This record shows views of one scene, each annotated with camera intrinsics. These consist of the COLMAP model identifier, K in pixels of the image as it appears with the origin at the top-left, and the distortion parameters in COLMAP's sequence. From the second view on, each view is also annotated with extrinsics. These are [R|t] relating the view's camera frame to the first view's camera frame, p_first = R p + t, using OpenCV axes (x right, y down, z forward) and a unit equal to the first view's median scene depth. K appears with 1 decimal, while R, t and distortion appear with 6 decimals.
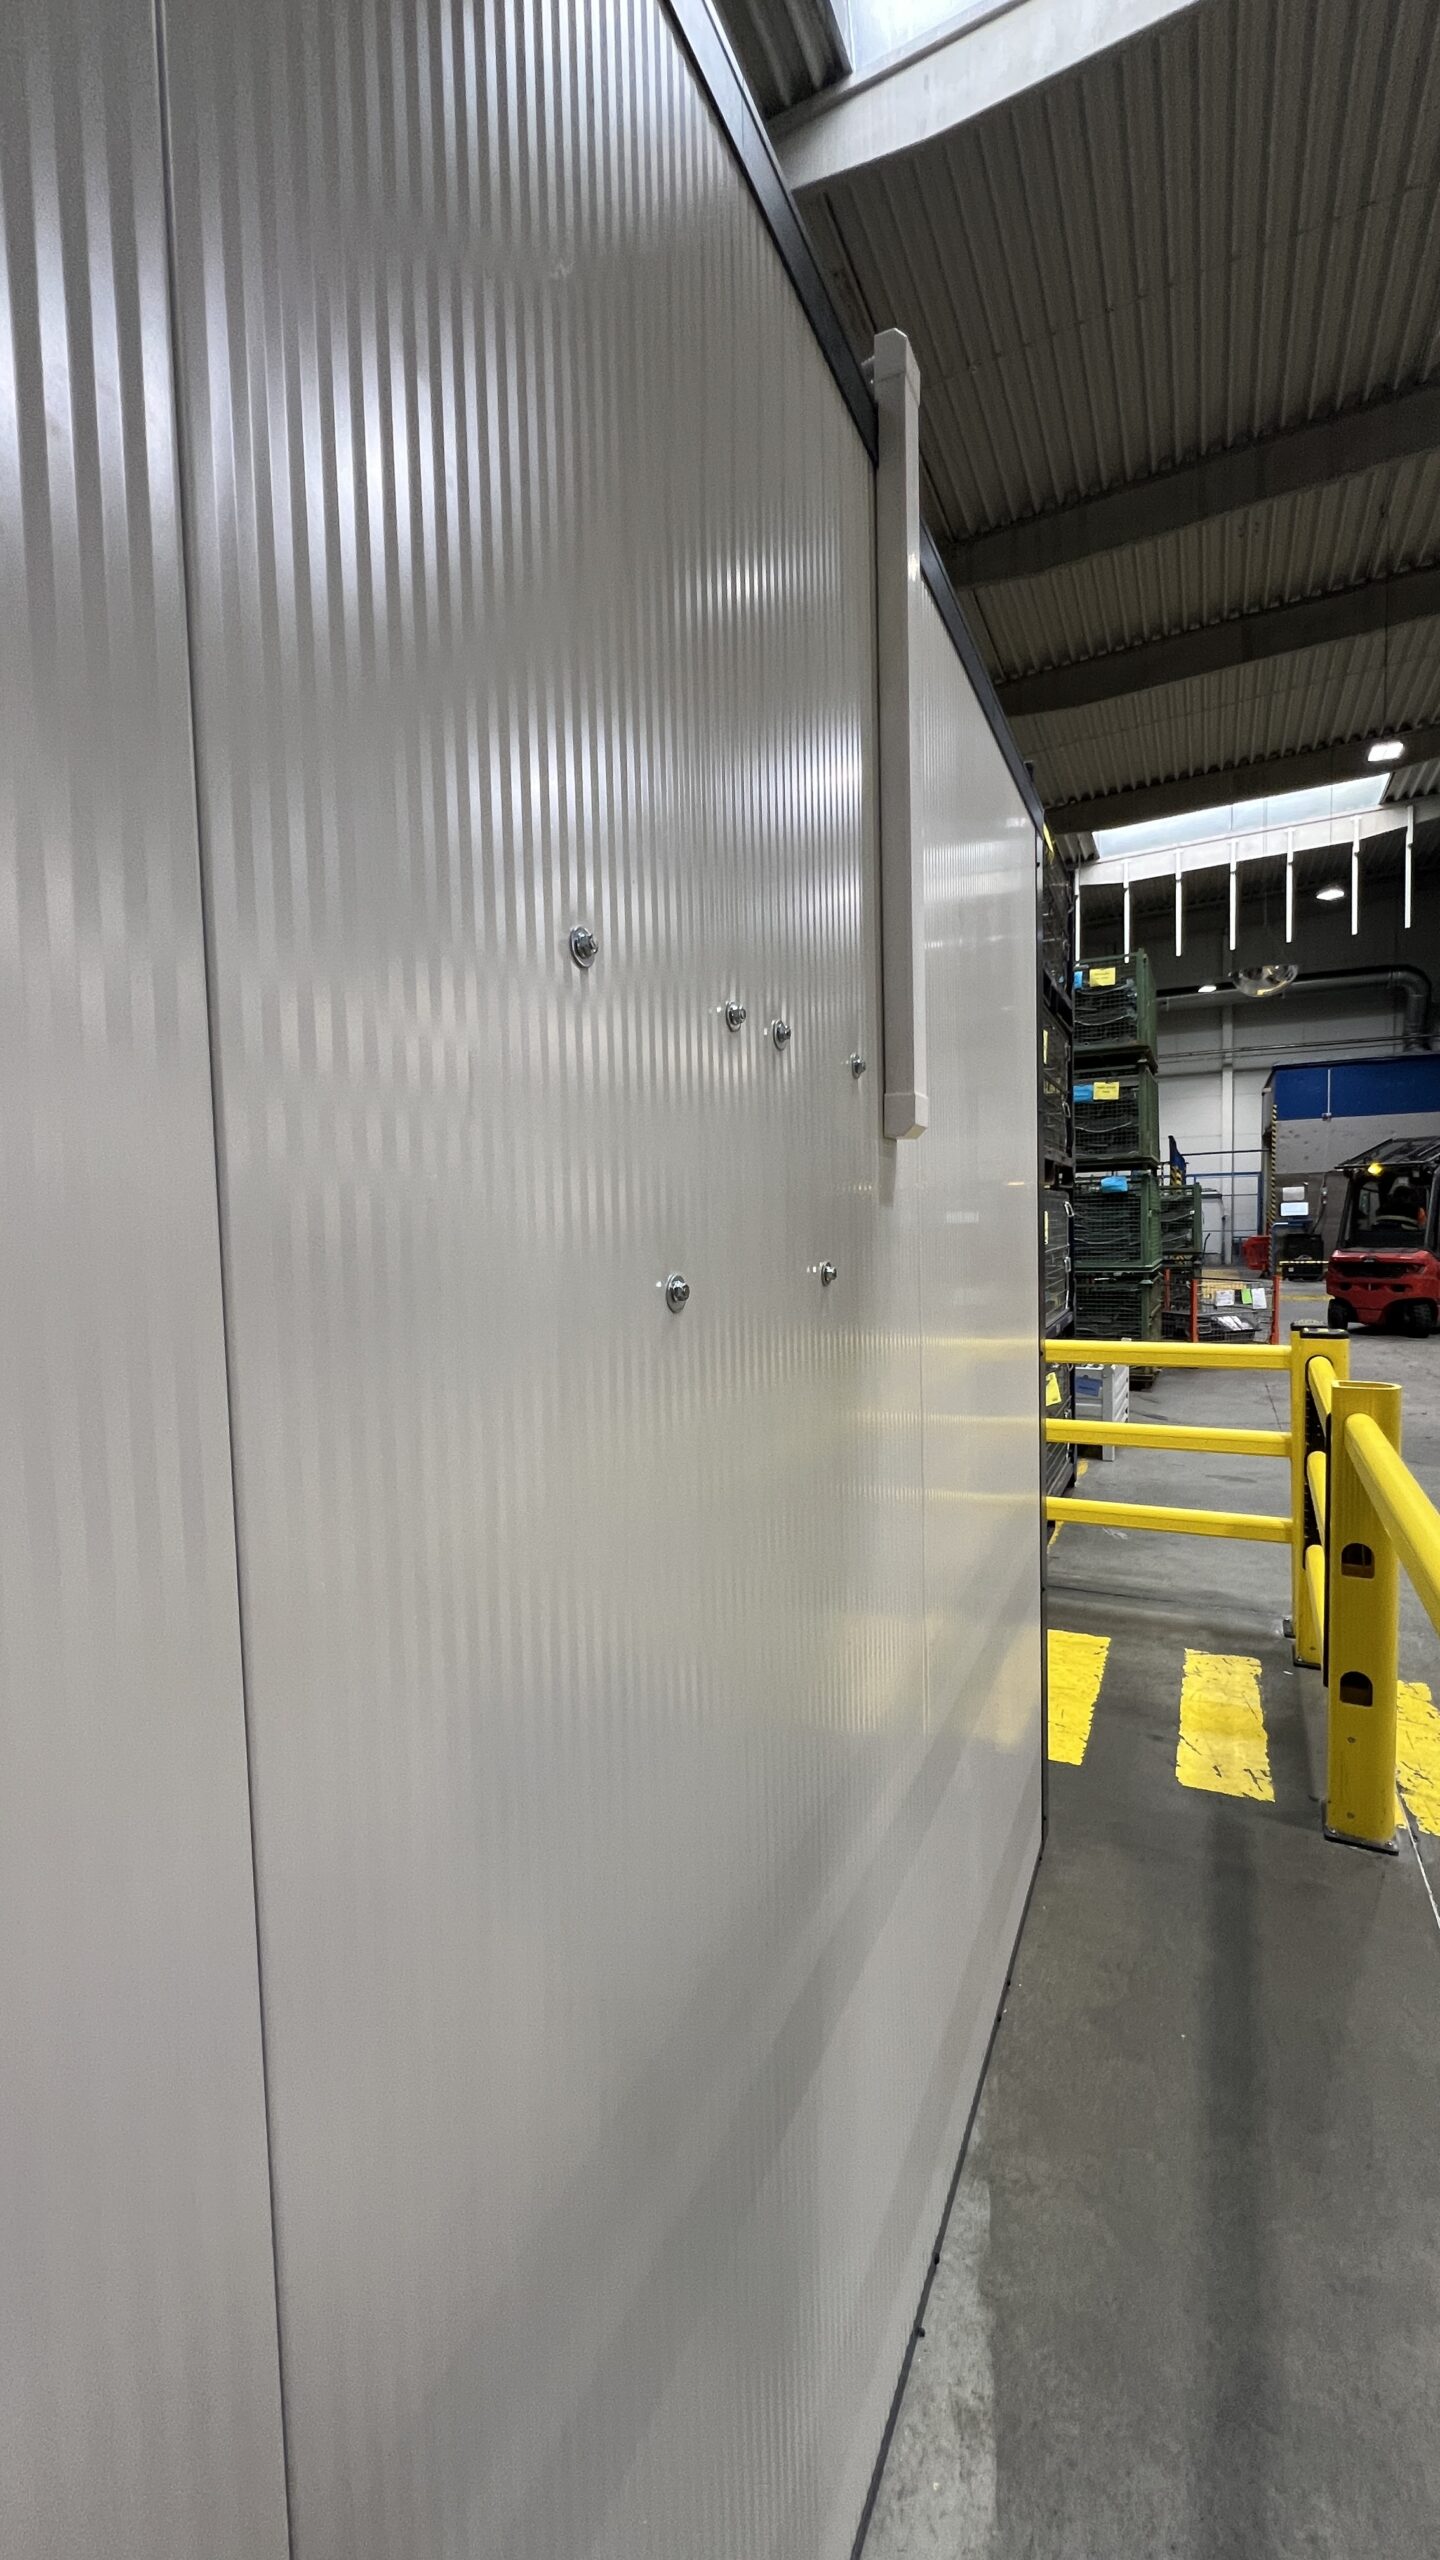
lens RADIAL K [[1008.6, 0, 721.0], [0, 1008.6, 1272.6], [0, 0, 1]] dist [0.000574, 0.000031]
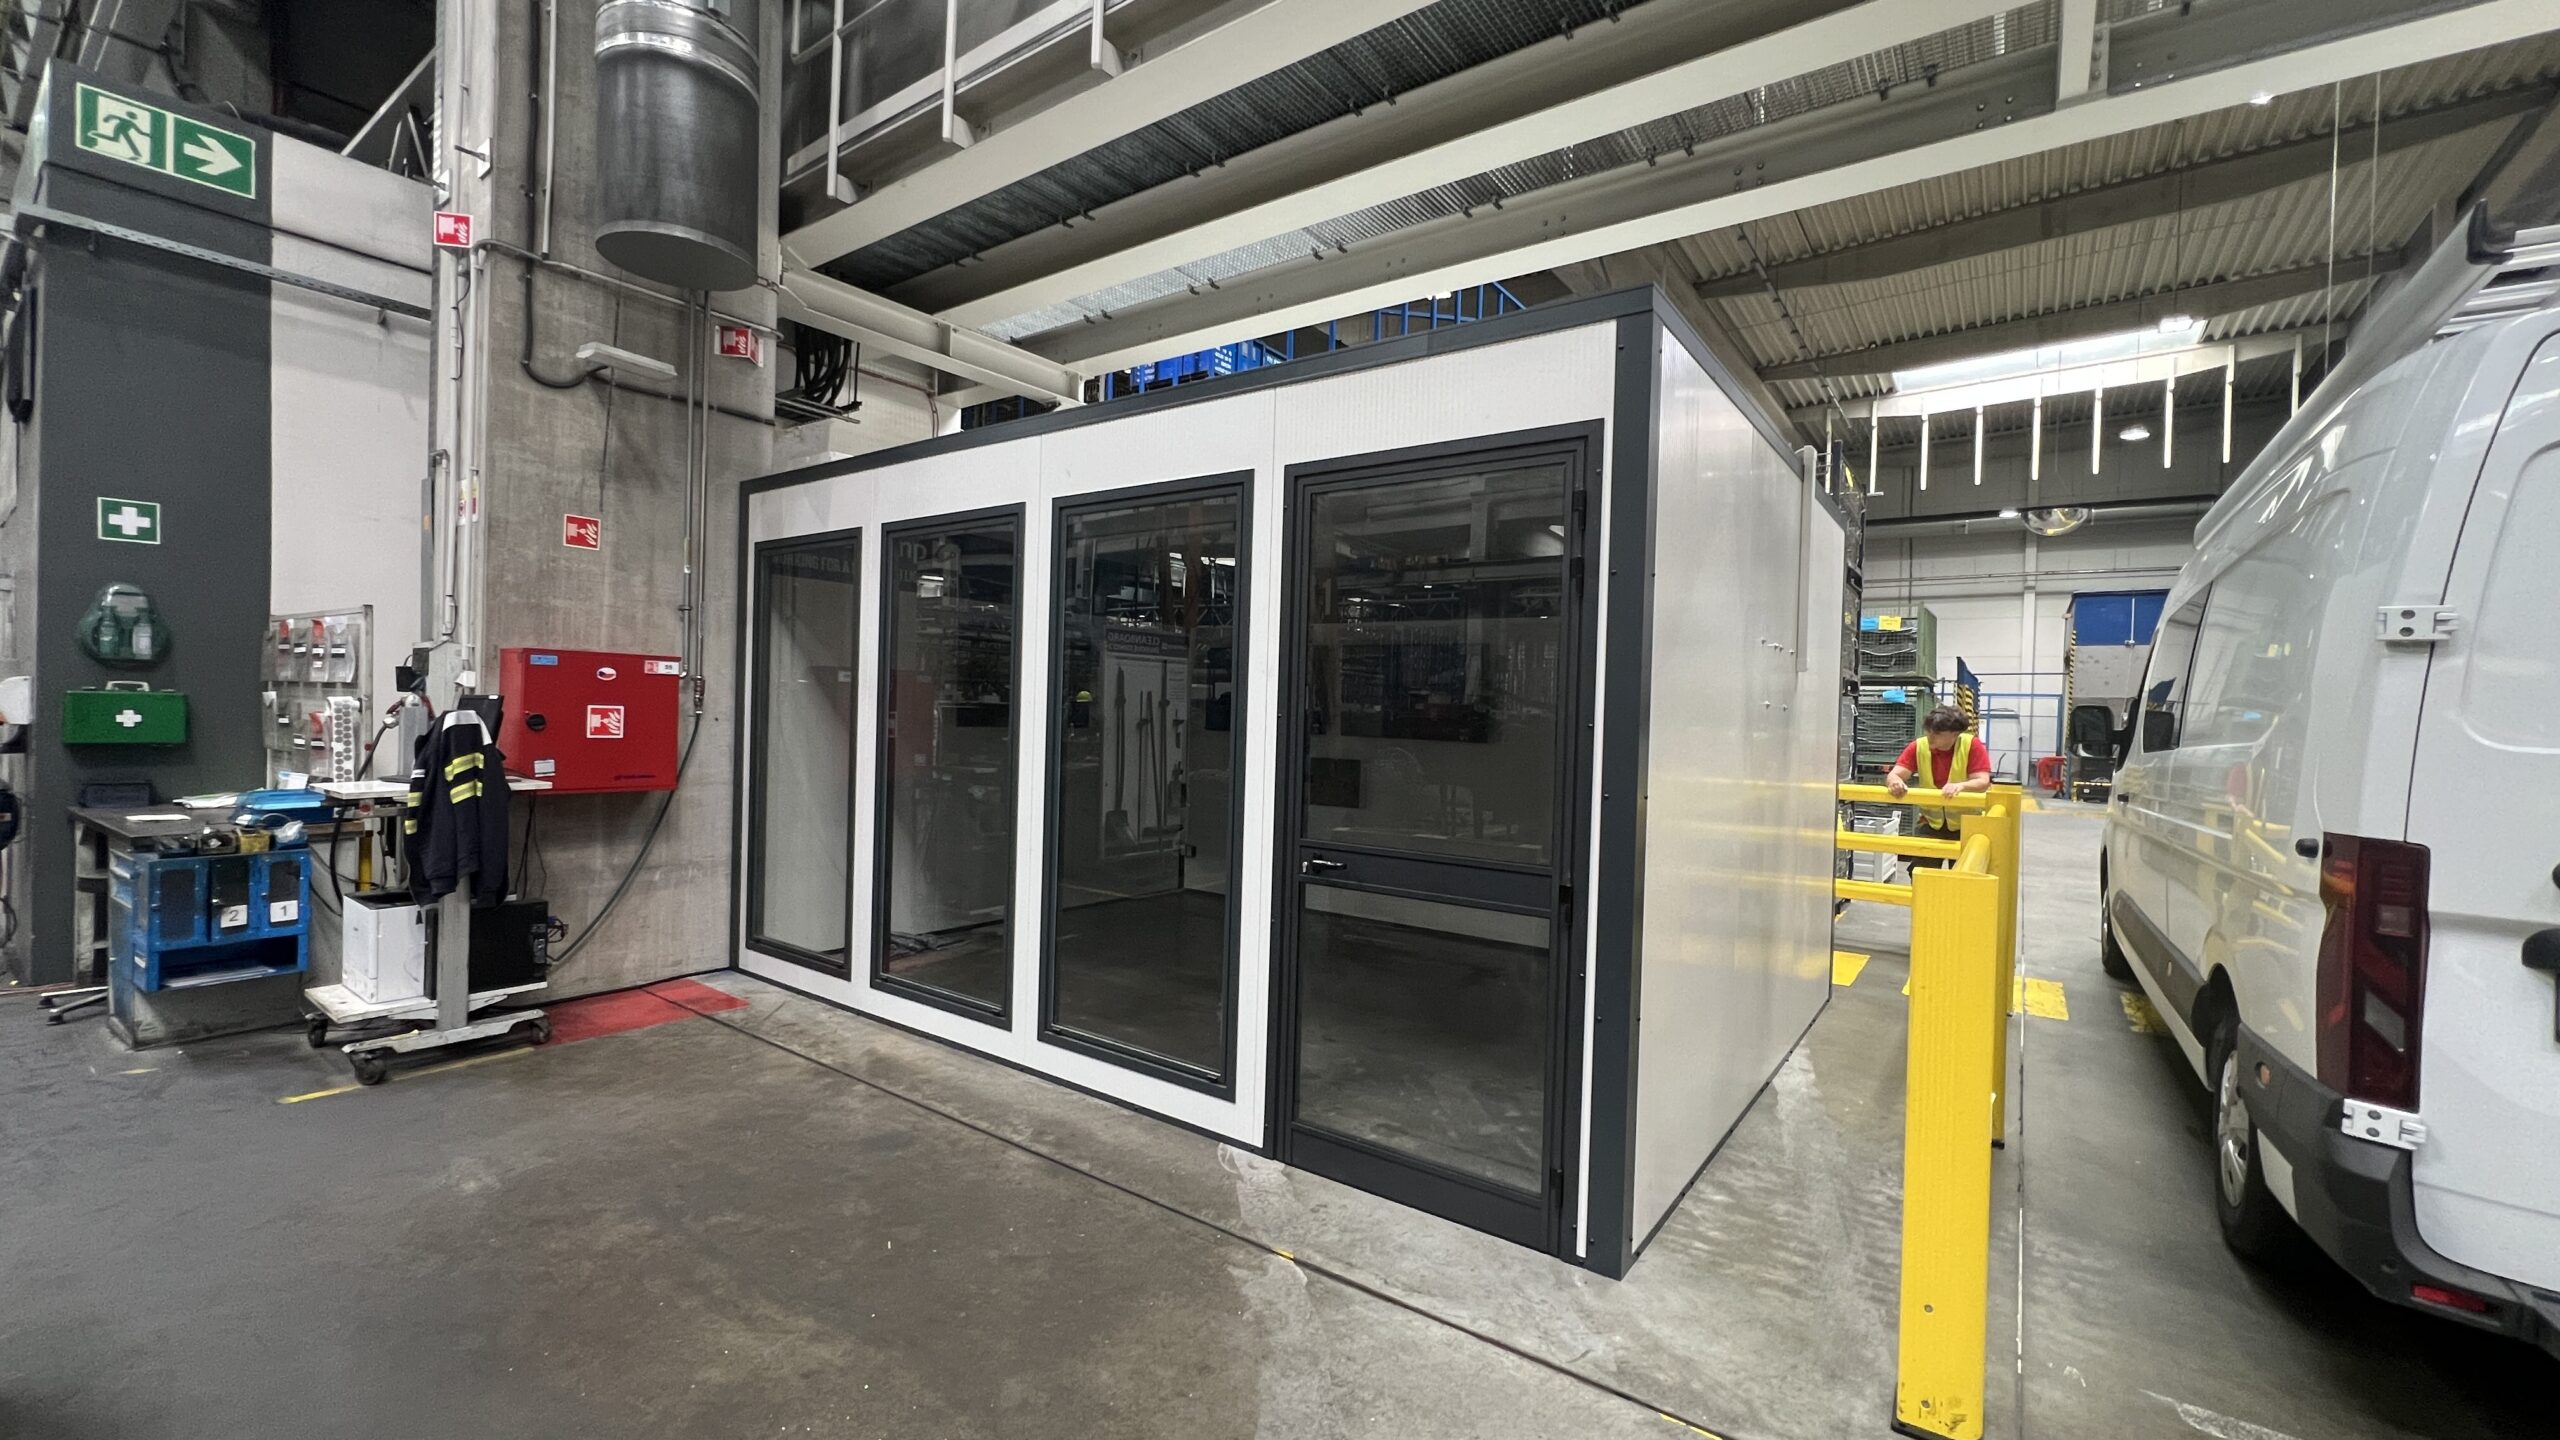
lens RADIAL K [[1025.5, 0, 1274.8], [0, 1025.5, 724.4], [0, 0, 1]] dist [0.001140, -0.000130]
pose [[0.982178, 0.053641, -0.180134, -0.062663], [-0.061113, 0.997475, -0.036186, 0.018602], [0.177738, 0.046550, 0.982976, -0.180687]]
